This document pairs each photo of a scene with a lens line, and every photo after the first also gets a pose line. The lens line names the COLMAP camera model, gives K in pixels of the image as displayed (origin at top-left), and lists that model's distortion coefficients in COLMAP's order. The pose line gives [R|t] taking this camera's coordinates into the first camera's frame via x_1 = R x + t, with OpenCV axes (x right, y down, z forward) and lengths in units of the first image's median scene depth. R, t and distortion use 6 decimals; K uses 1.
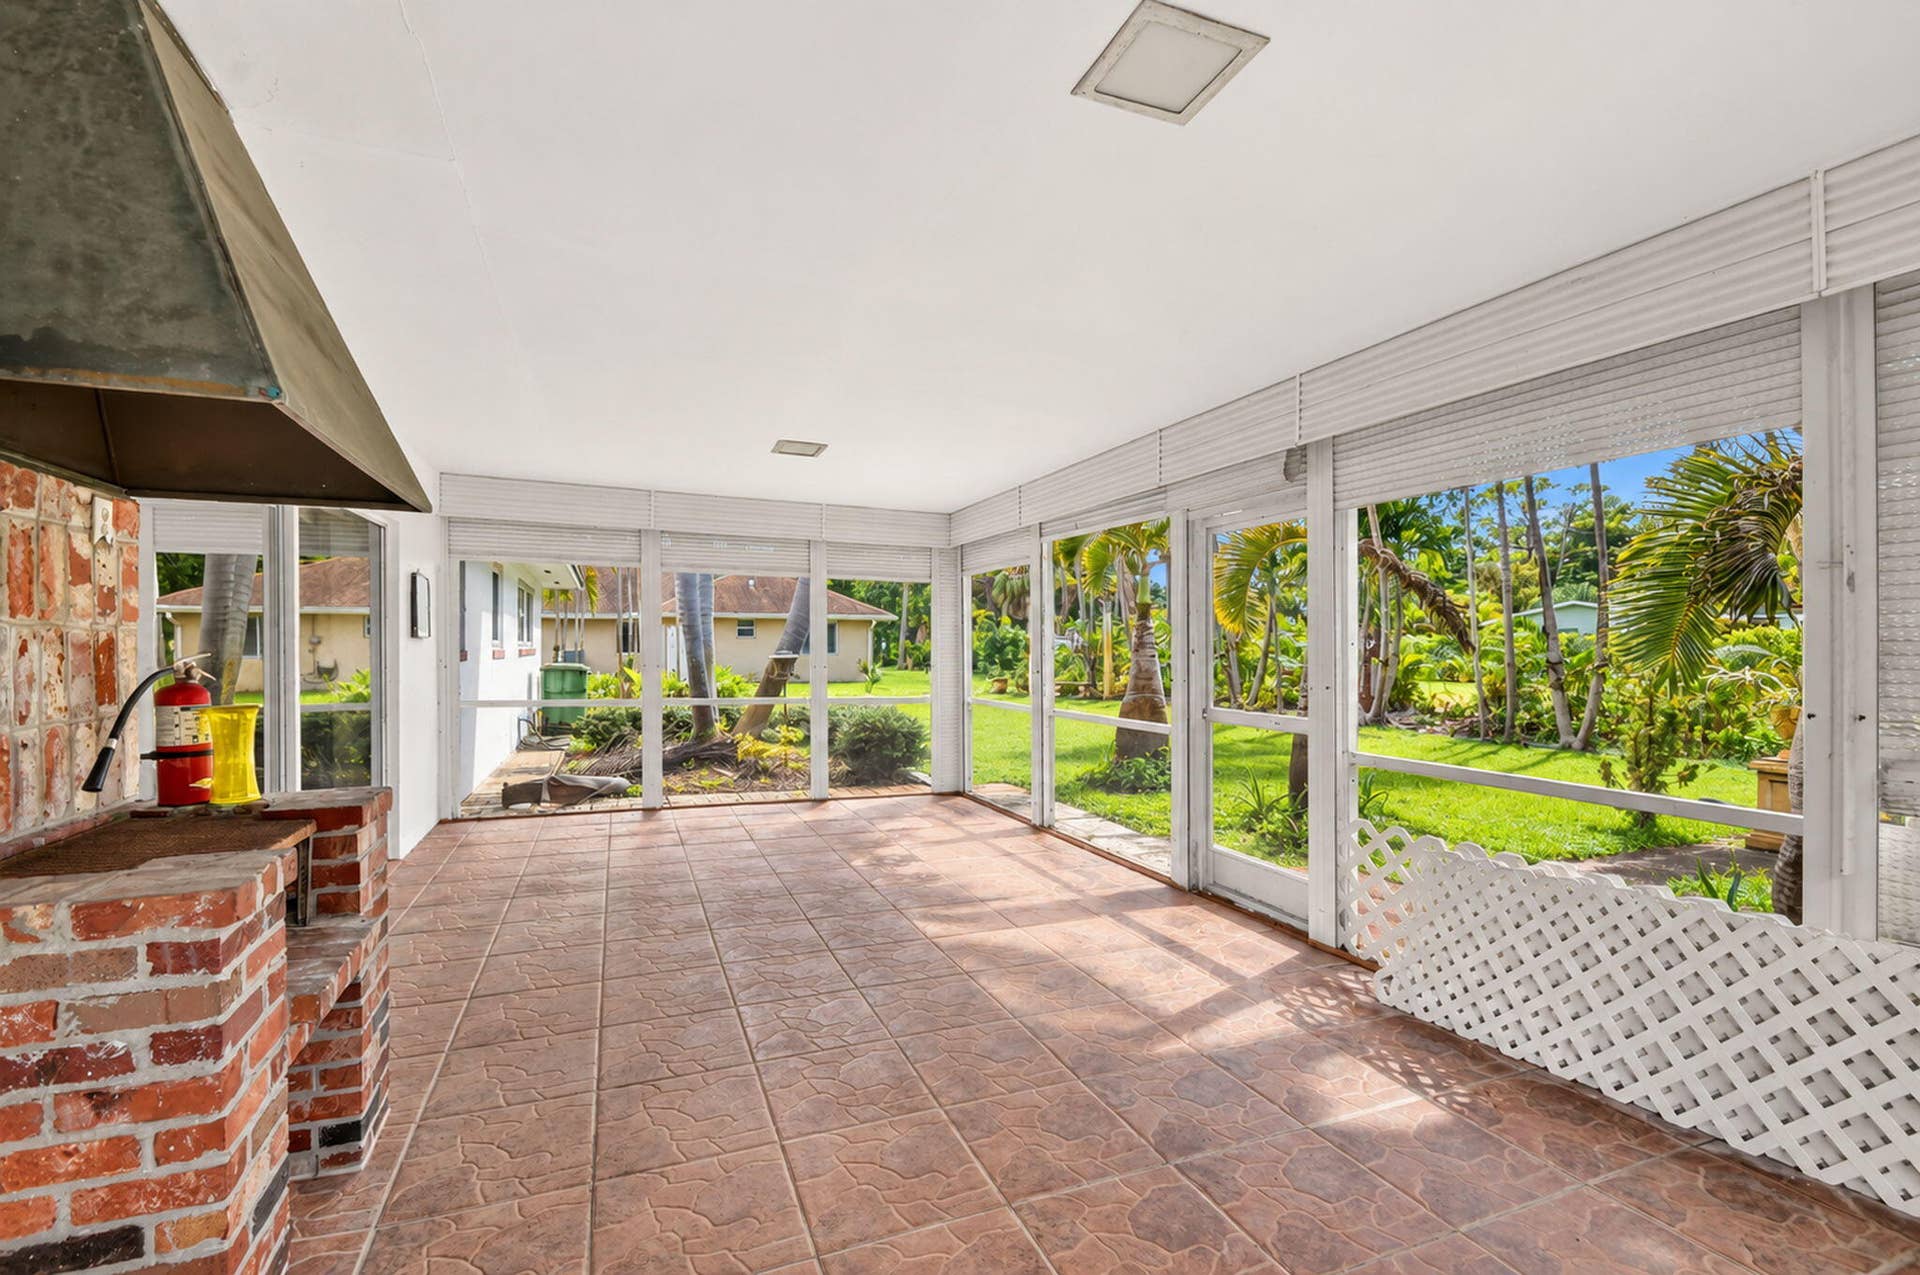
lens RADIAL K [[851.3, 0, 962.4], [0, 851.3, 646.6], [0, 0, 1]] dist [0.029178, -0.021748]
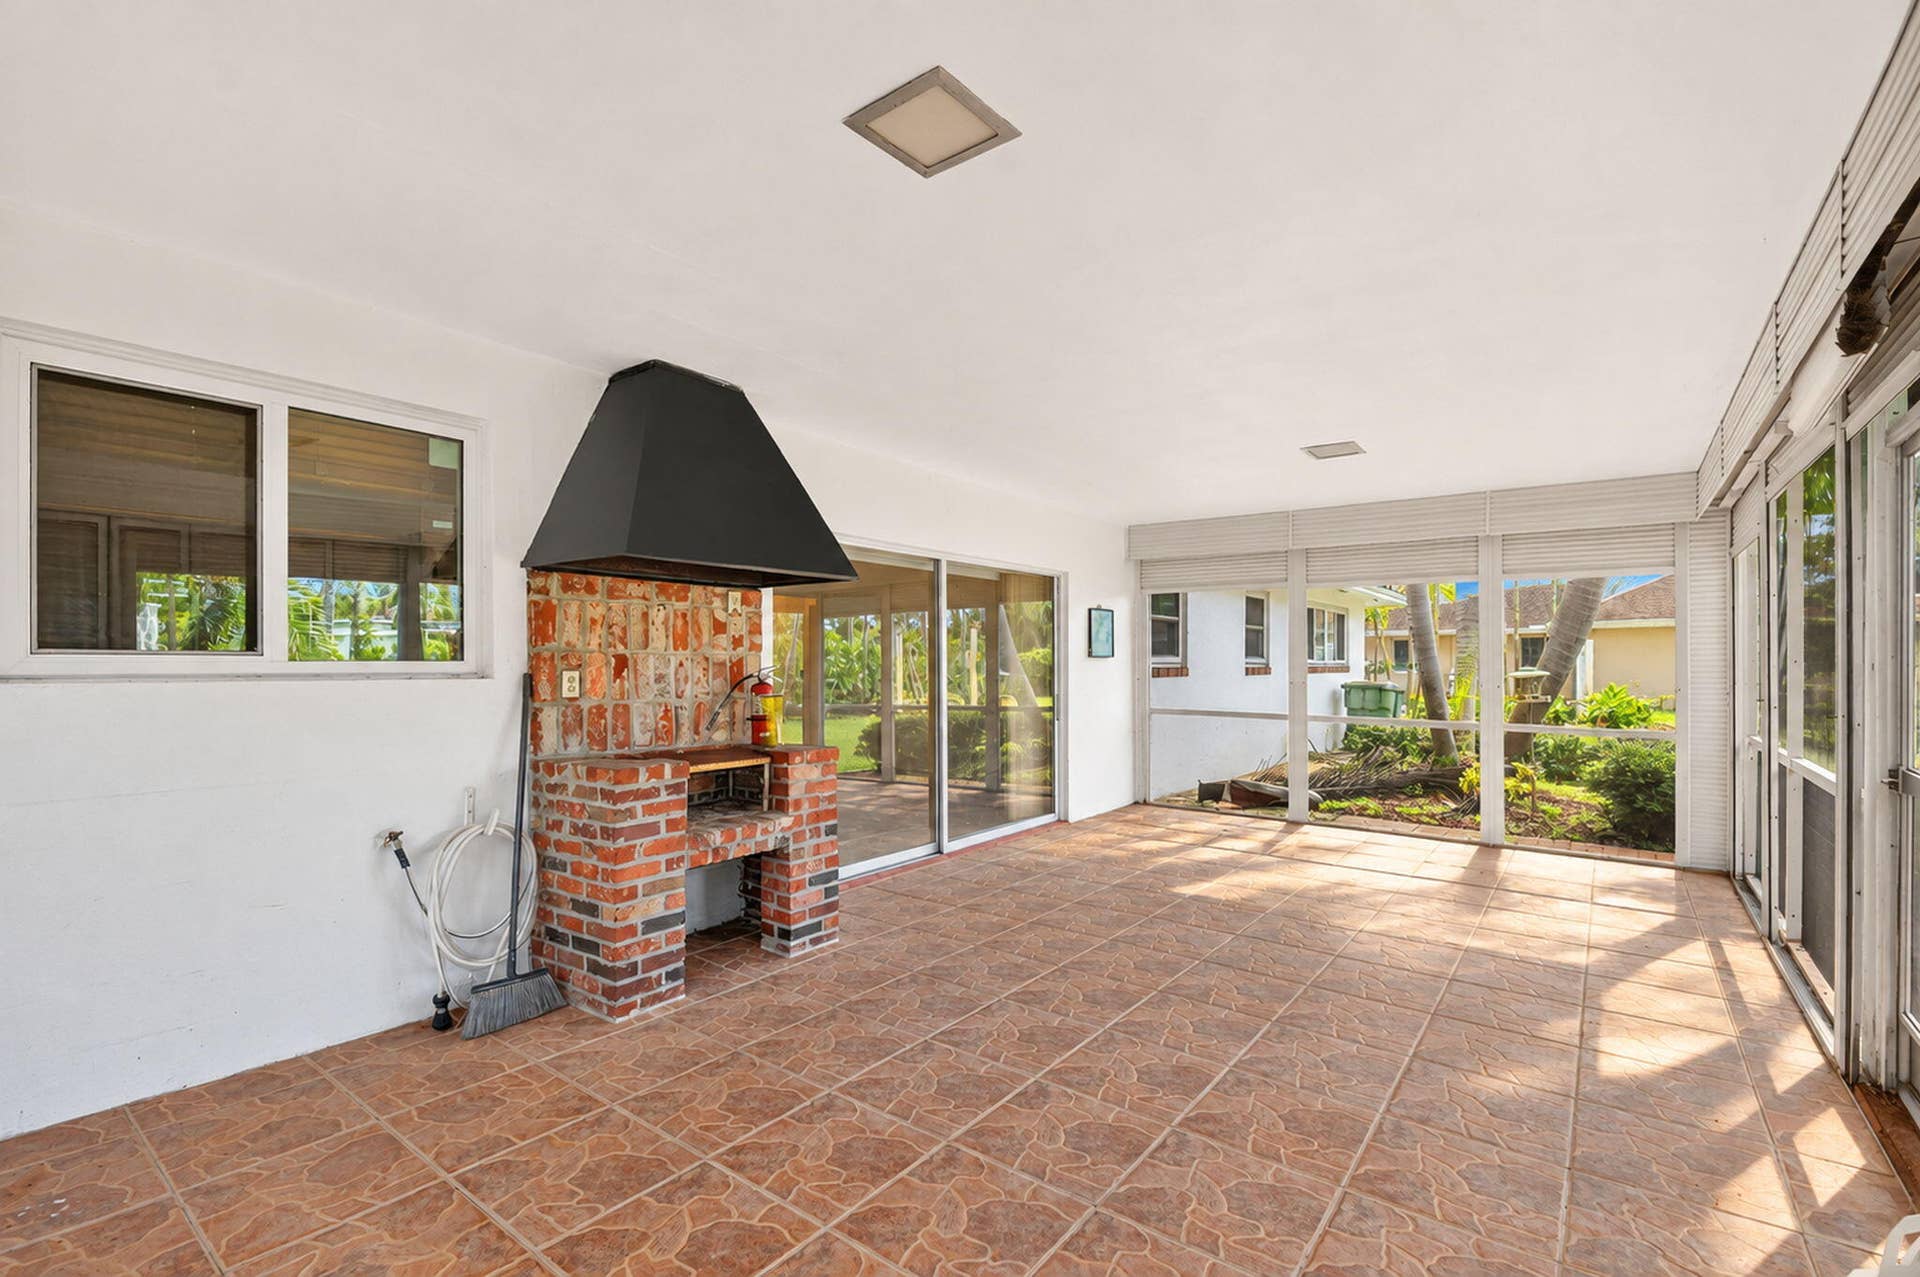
lens RADIAL K [[863.6, 0, 955.0], [0, 863.6, 665.3], [0, 0, 1]] dist [0.000333, -0.000022]
pose [[0.501031, -0.003903, -0.865421, 1.078735], [0.003662, 0.999990, -0.002390, 0.010300], [0.865422, -0.001972, 0.501041, 0.428510]]
